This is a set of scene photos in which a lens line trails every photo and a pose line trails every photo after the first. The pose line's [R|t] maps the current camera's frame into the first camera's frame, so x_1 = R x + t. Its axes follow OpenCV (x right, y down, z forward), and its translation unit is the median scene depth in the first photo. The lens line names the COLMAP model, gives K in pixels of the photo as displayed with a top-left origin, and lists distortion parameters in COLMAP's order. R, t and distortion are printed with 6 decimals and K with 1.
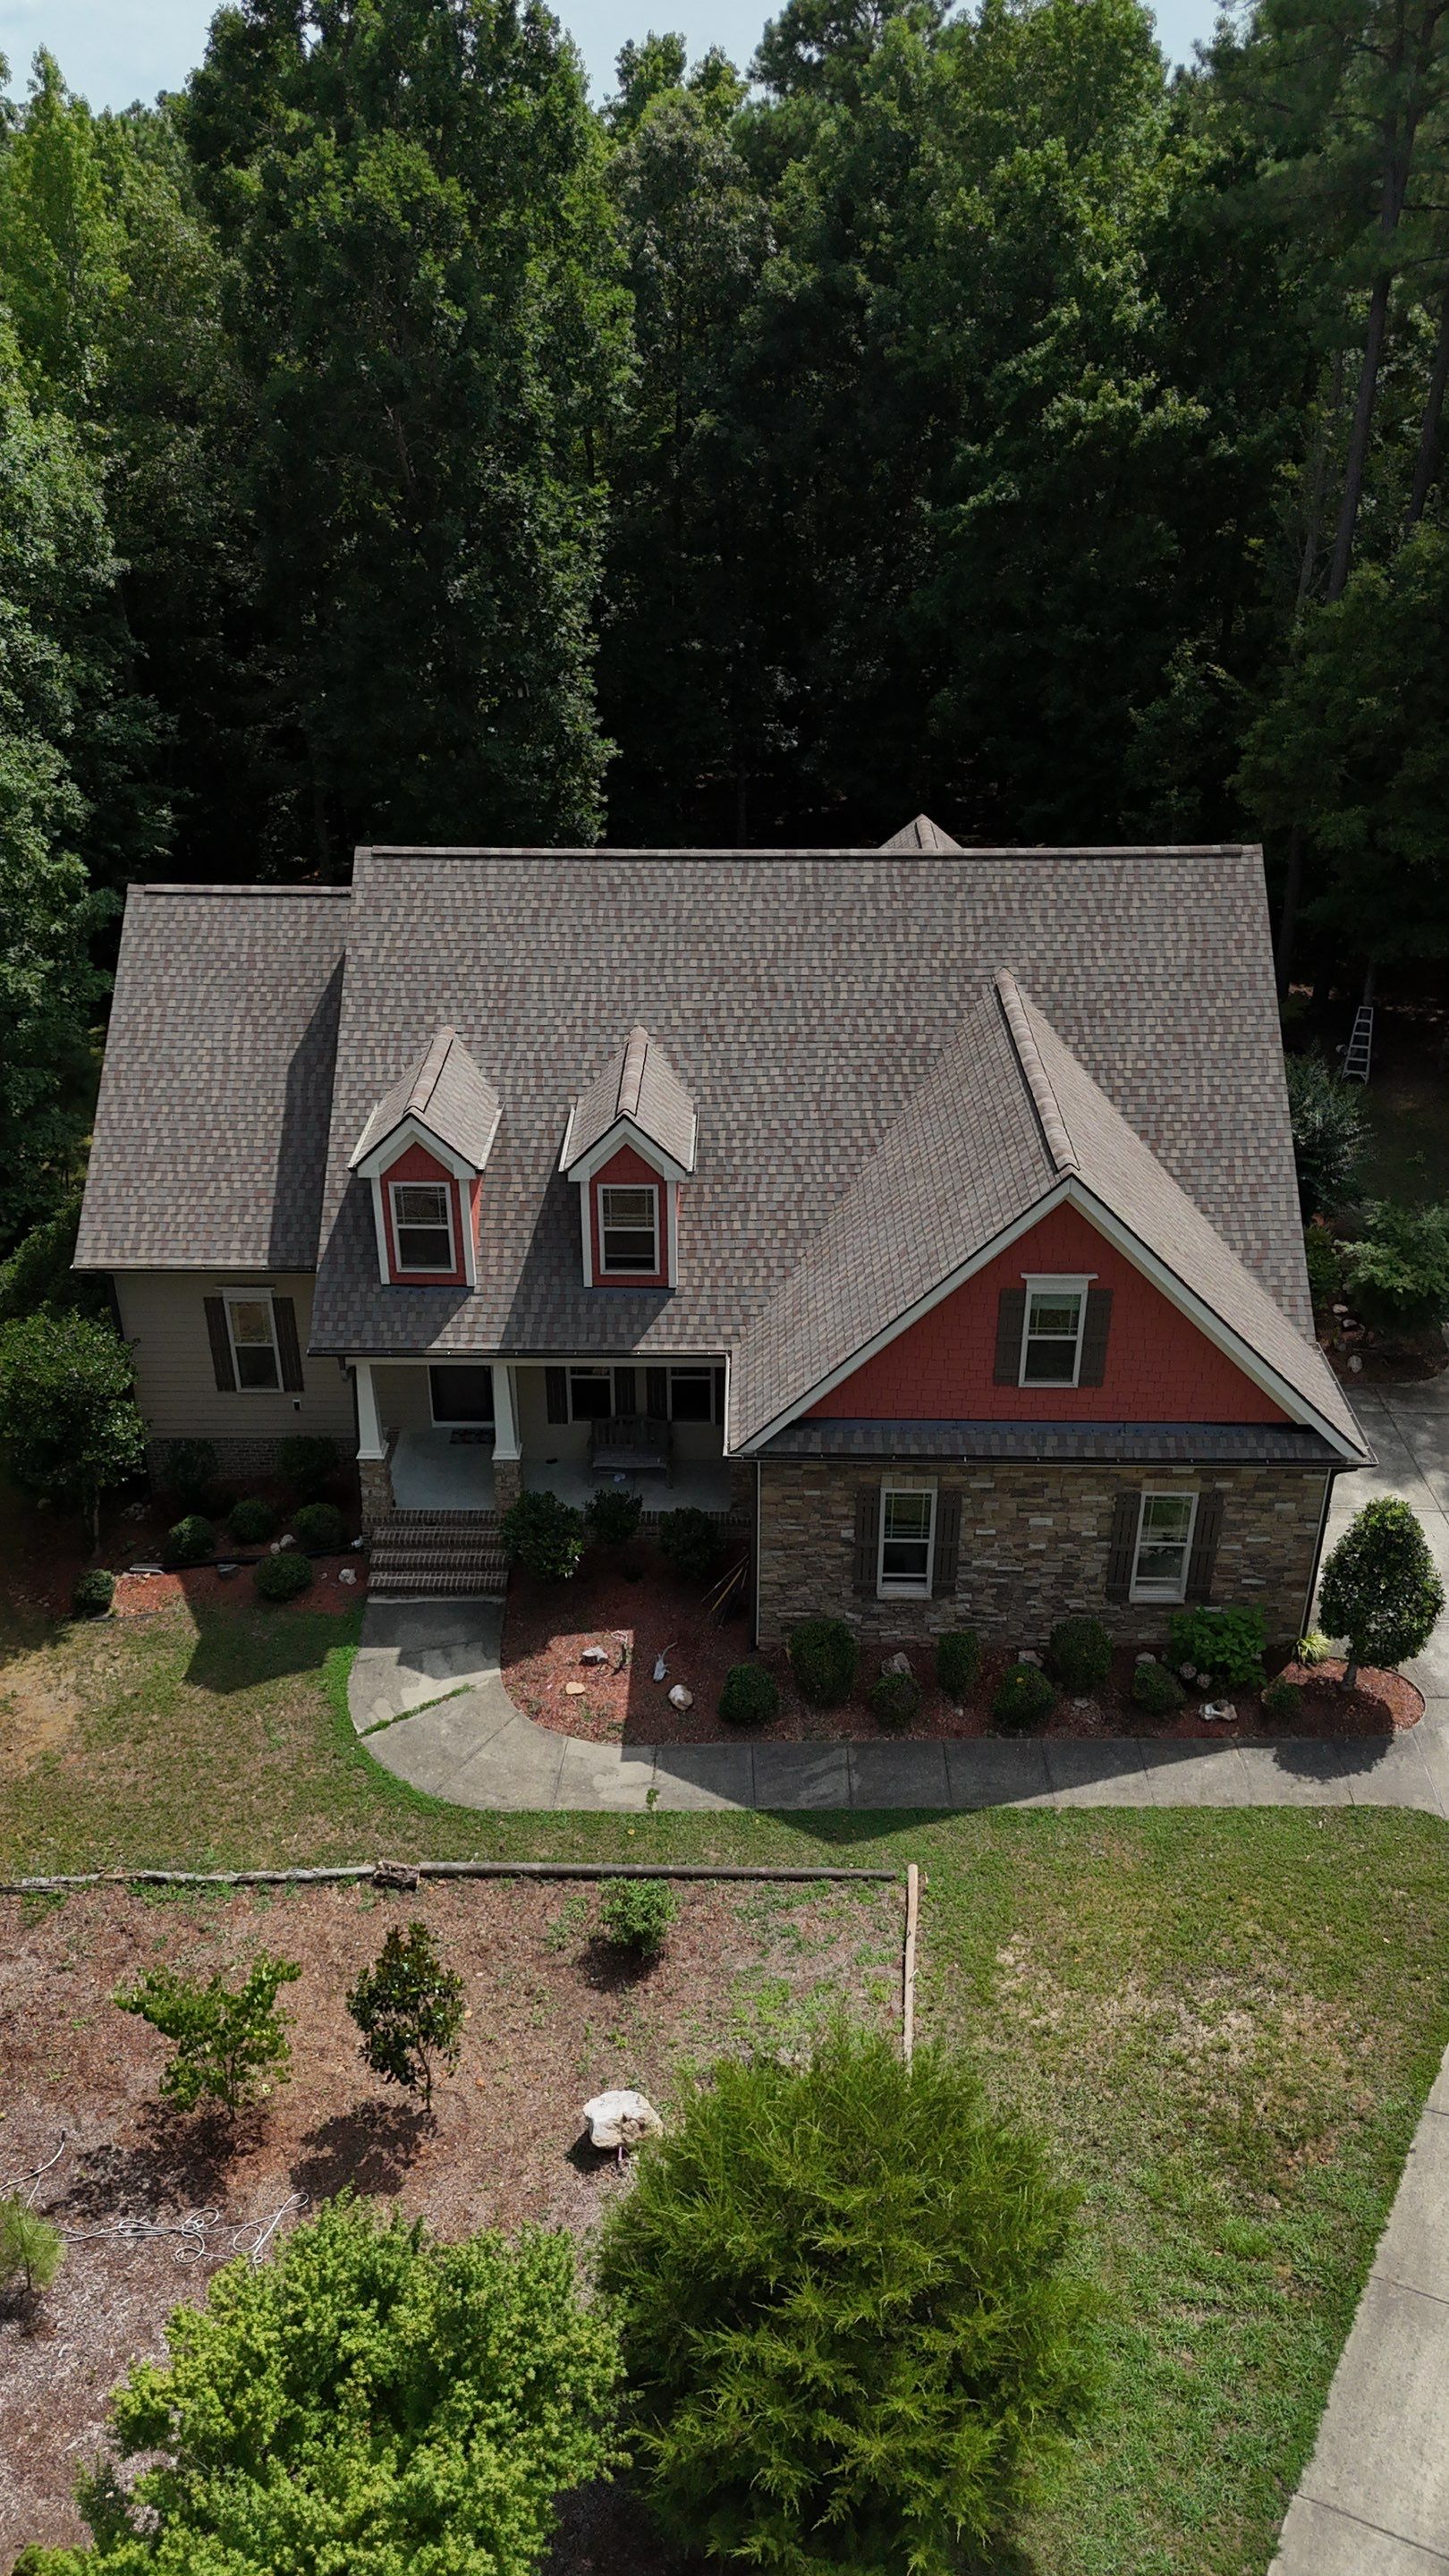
lens RADIAL K [[1873.7, 0, 711.0], [0, 1873.7, 1285.7], [0, 0, 1]] dist [0.154772, -0.259849]
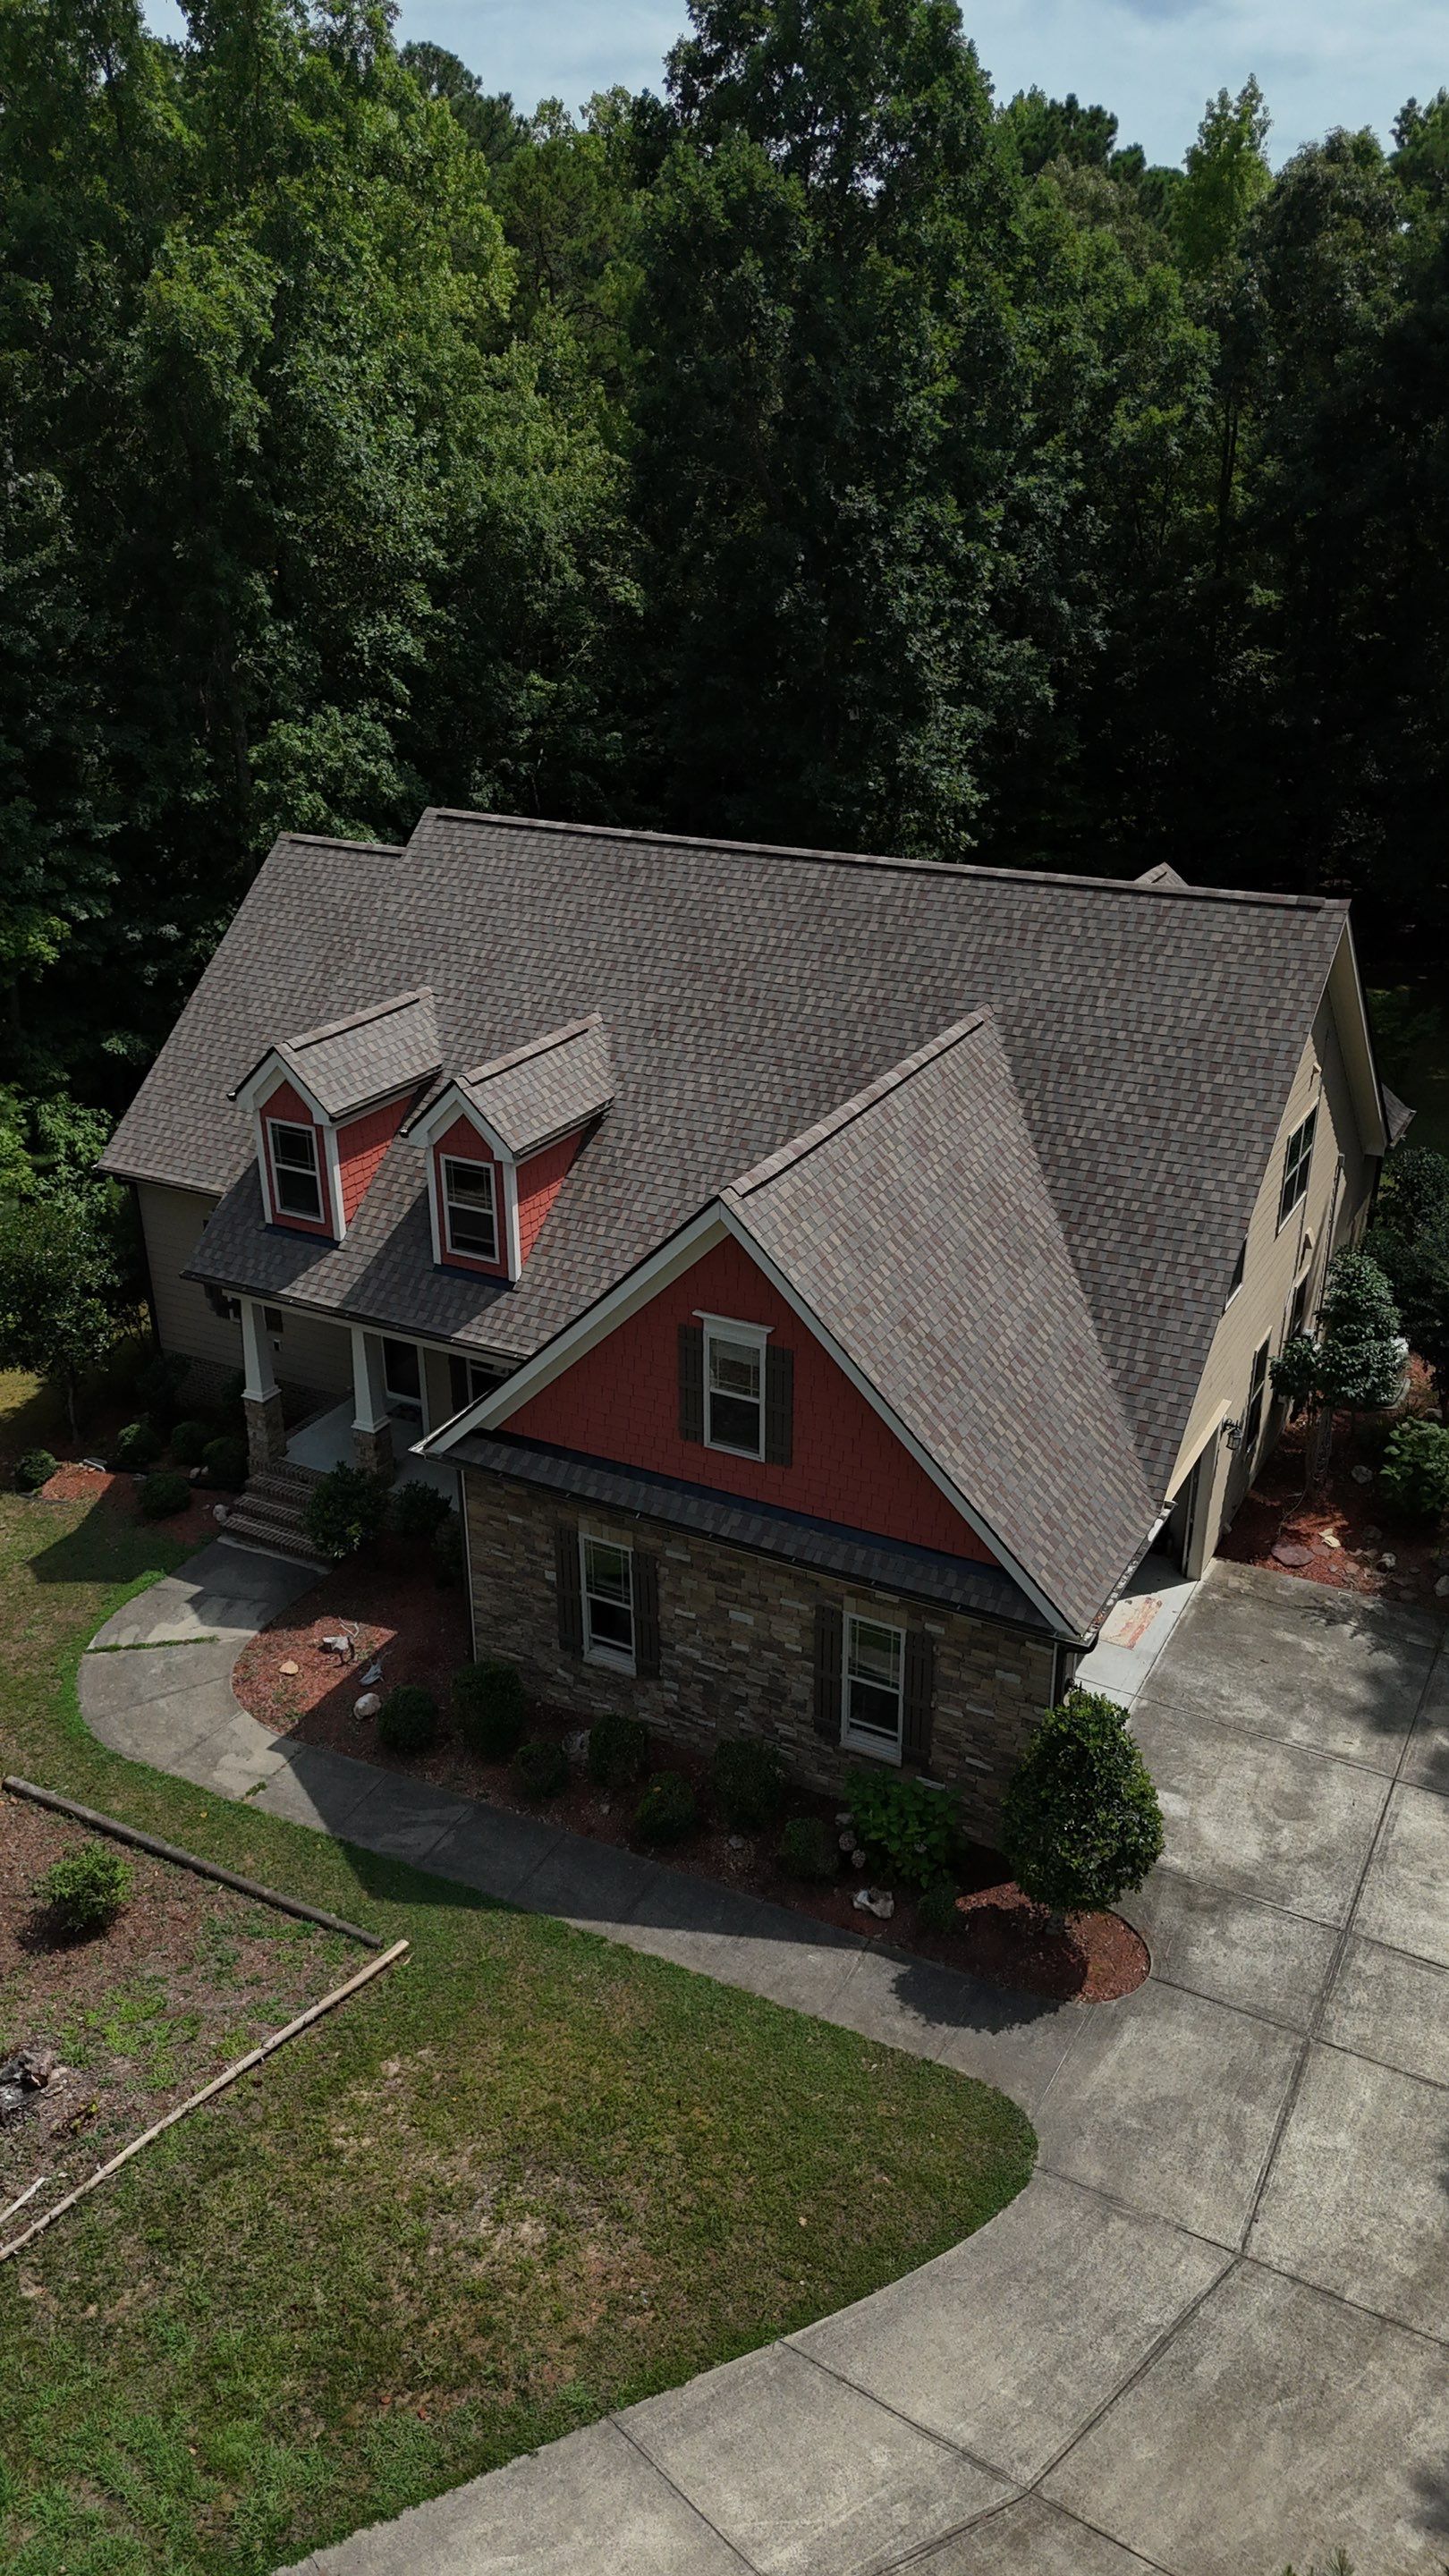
lens RADIAL K [[1873.7, 0, 711.0], [0, 1873.7, 1285.7], [0, 0, 1]] dist [0.154772, -0.259849]
pose [[0.889721, 0.191402, -0.414443, 0.430009], [-0.214218, 0.976746, -0.008790, -0.009145], [0.403123, 0.096601, 0.910033, 0.186016]]
